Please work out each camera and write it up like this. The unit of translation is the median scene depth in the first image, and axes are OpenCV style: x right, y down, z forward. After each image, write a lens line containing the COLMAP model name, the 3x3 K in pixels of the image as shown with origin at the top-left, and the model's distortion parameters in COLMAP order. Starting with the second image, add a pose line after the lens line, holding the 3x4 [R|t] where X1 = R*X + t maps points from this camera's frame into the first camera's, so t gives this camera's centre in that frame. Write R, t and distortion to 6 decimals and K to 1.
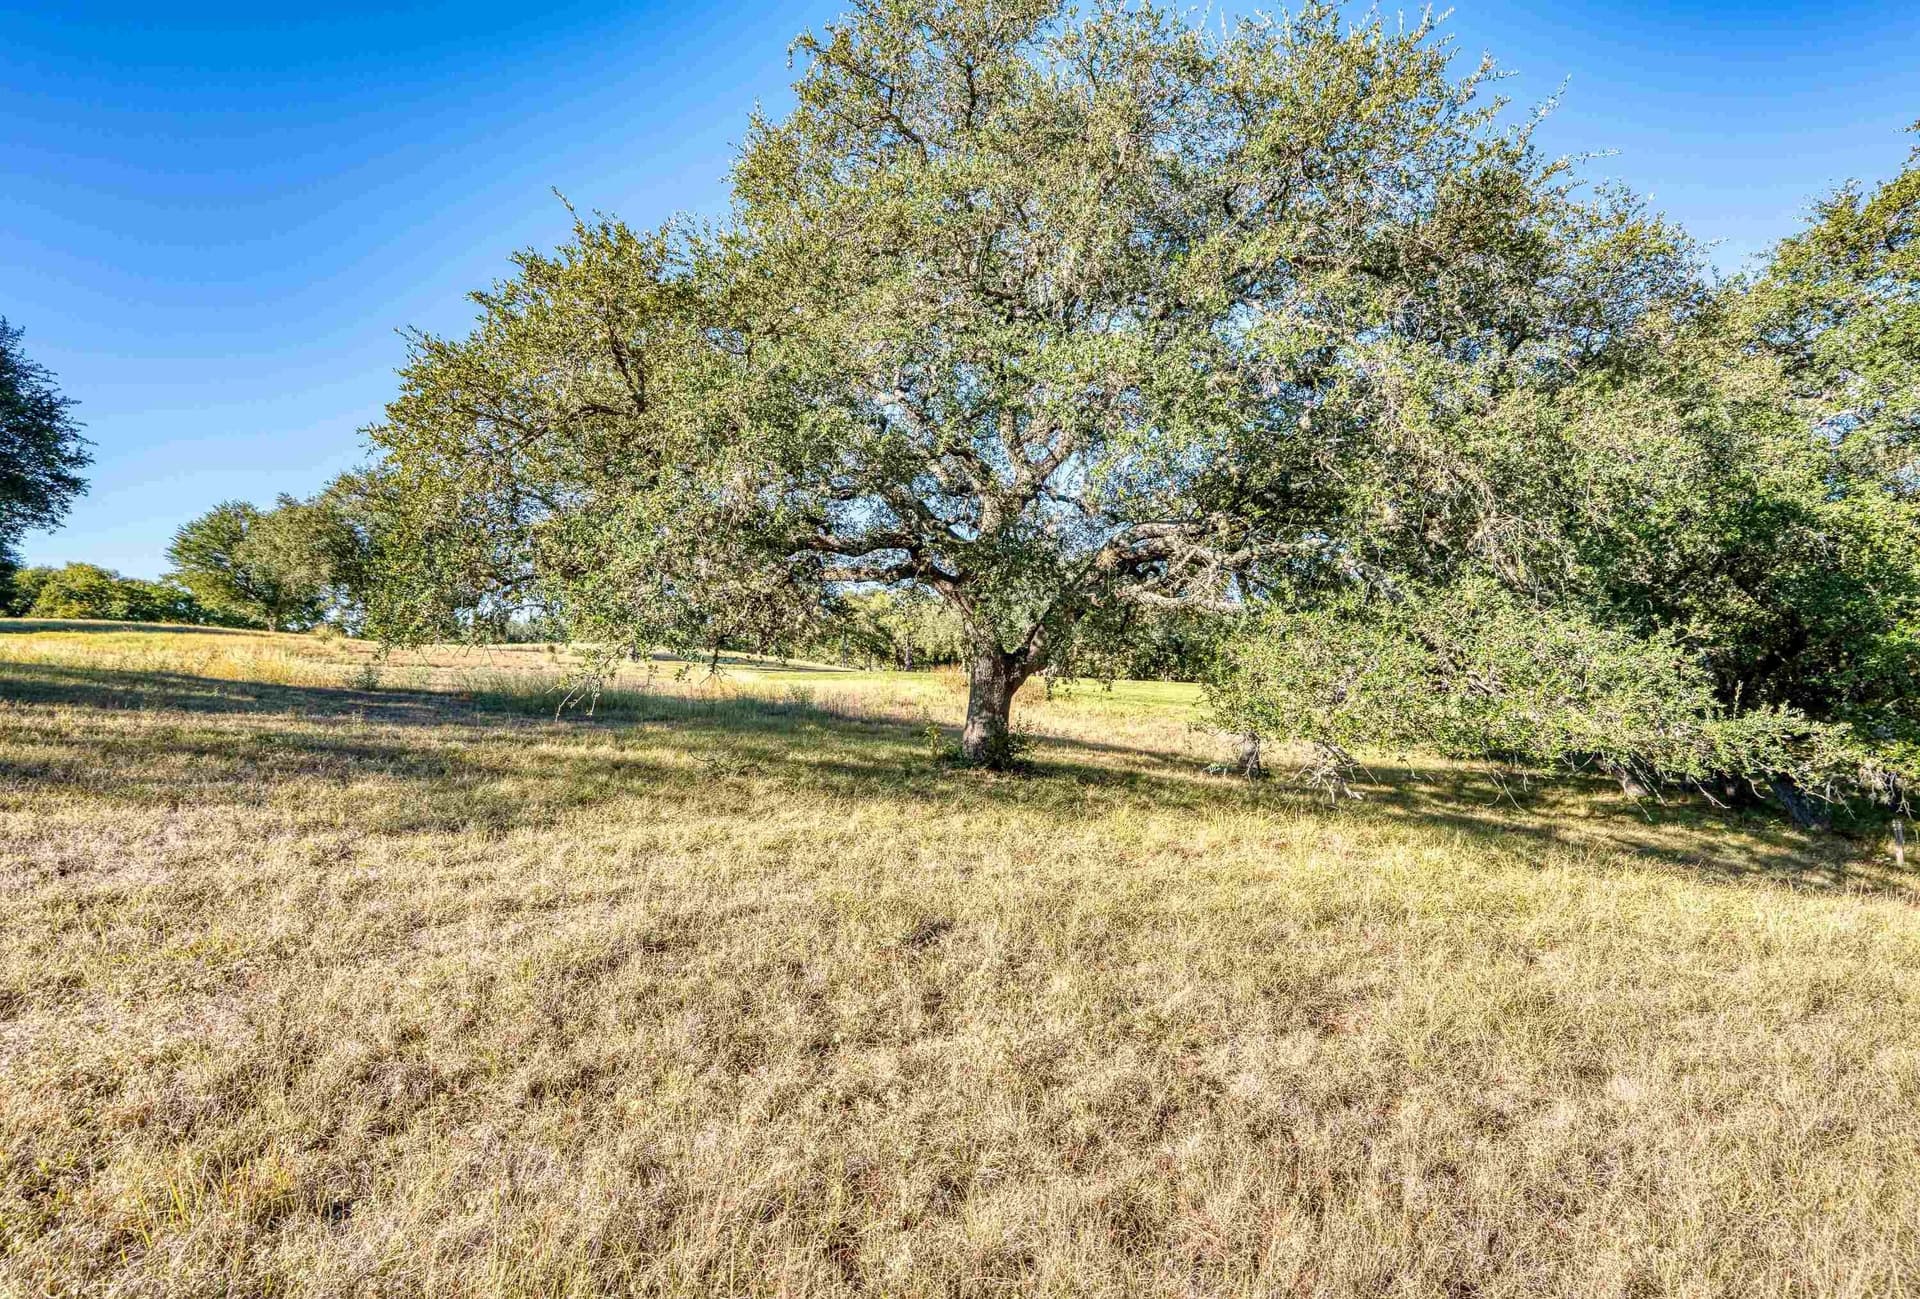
lens RADIAL K [[872.8, 0, 968.4], [0, 872.8, 624.8], [0, 0, 1]] dist [0.001474, 0.023497]
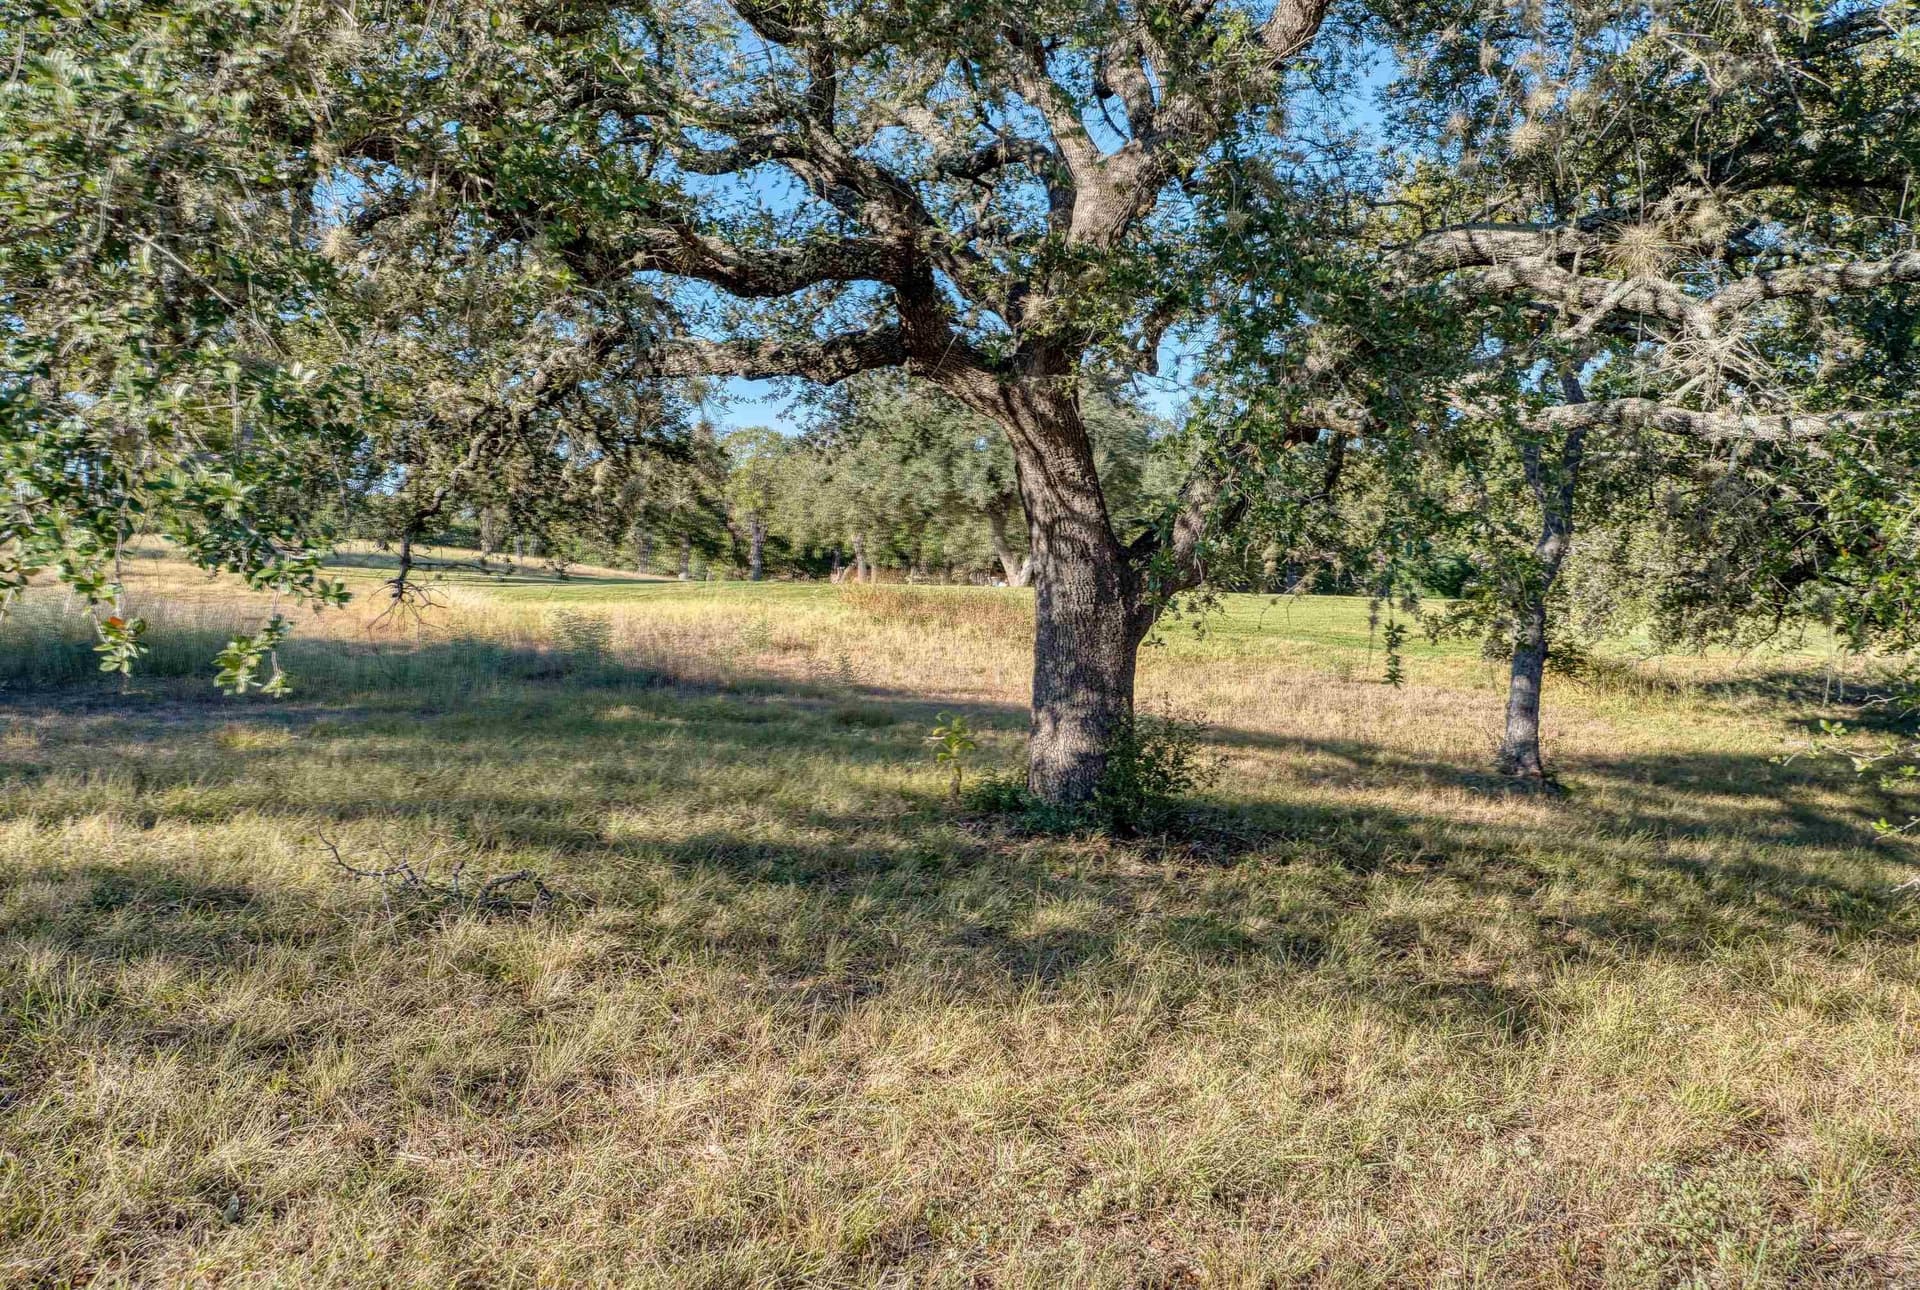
lens RADIAL K [[1487.8, 0, 958.7], [0, 1487.8, 591.5], [0, 0, 1]] dist [-0.006432, 0.037912]
pose [[0.997228, -0.013763, 0.073116, -0.099004], [0.009031, 0.997867, 0.064658, 0.008436], [-0.073850, -0.063819, 0.995225, 0.346697]]
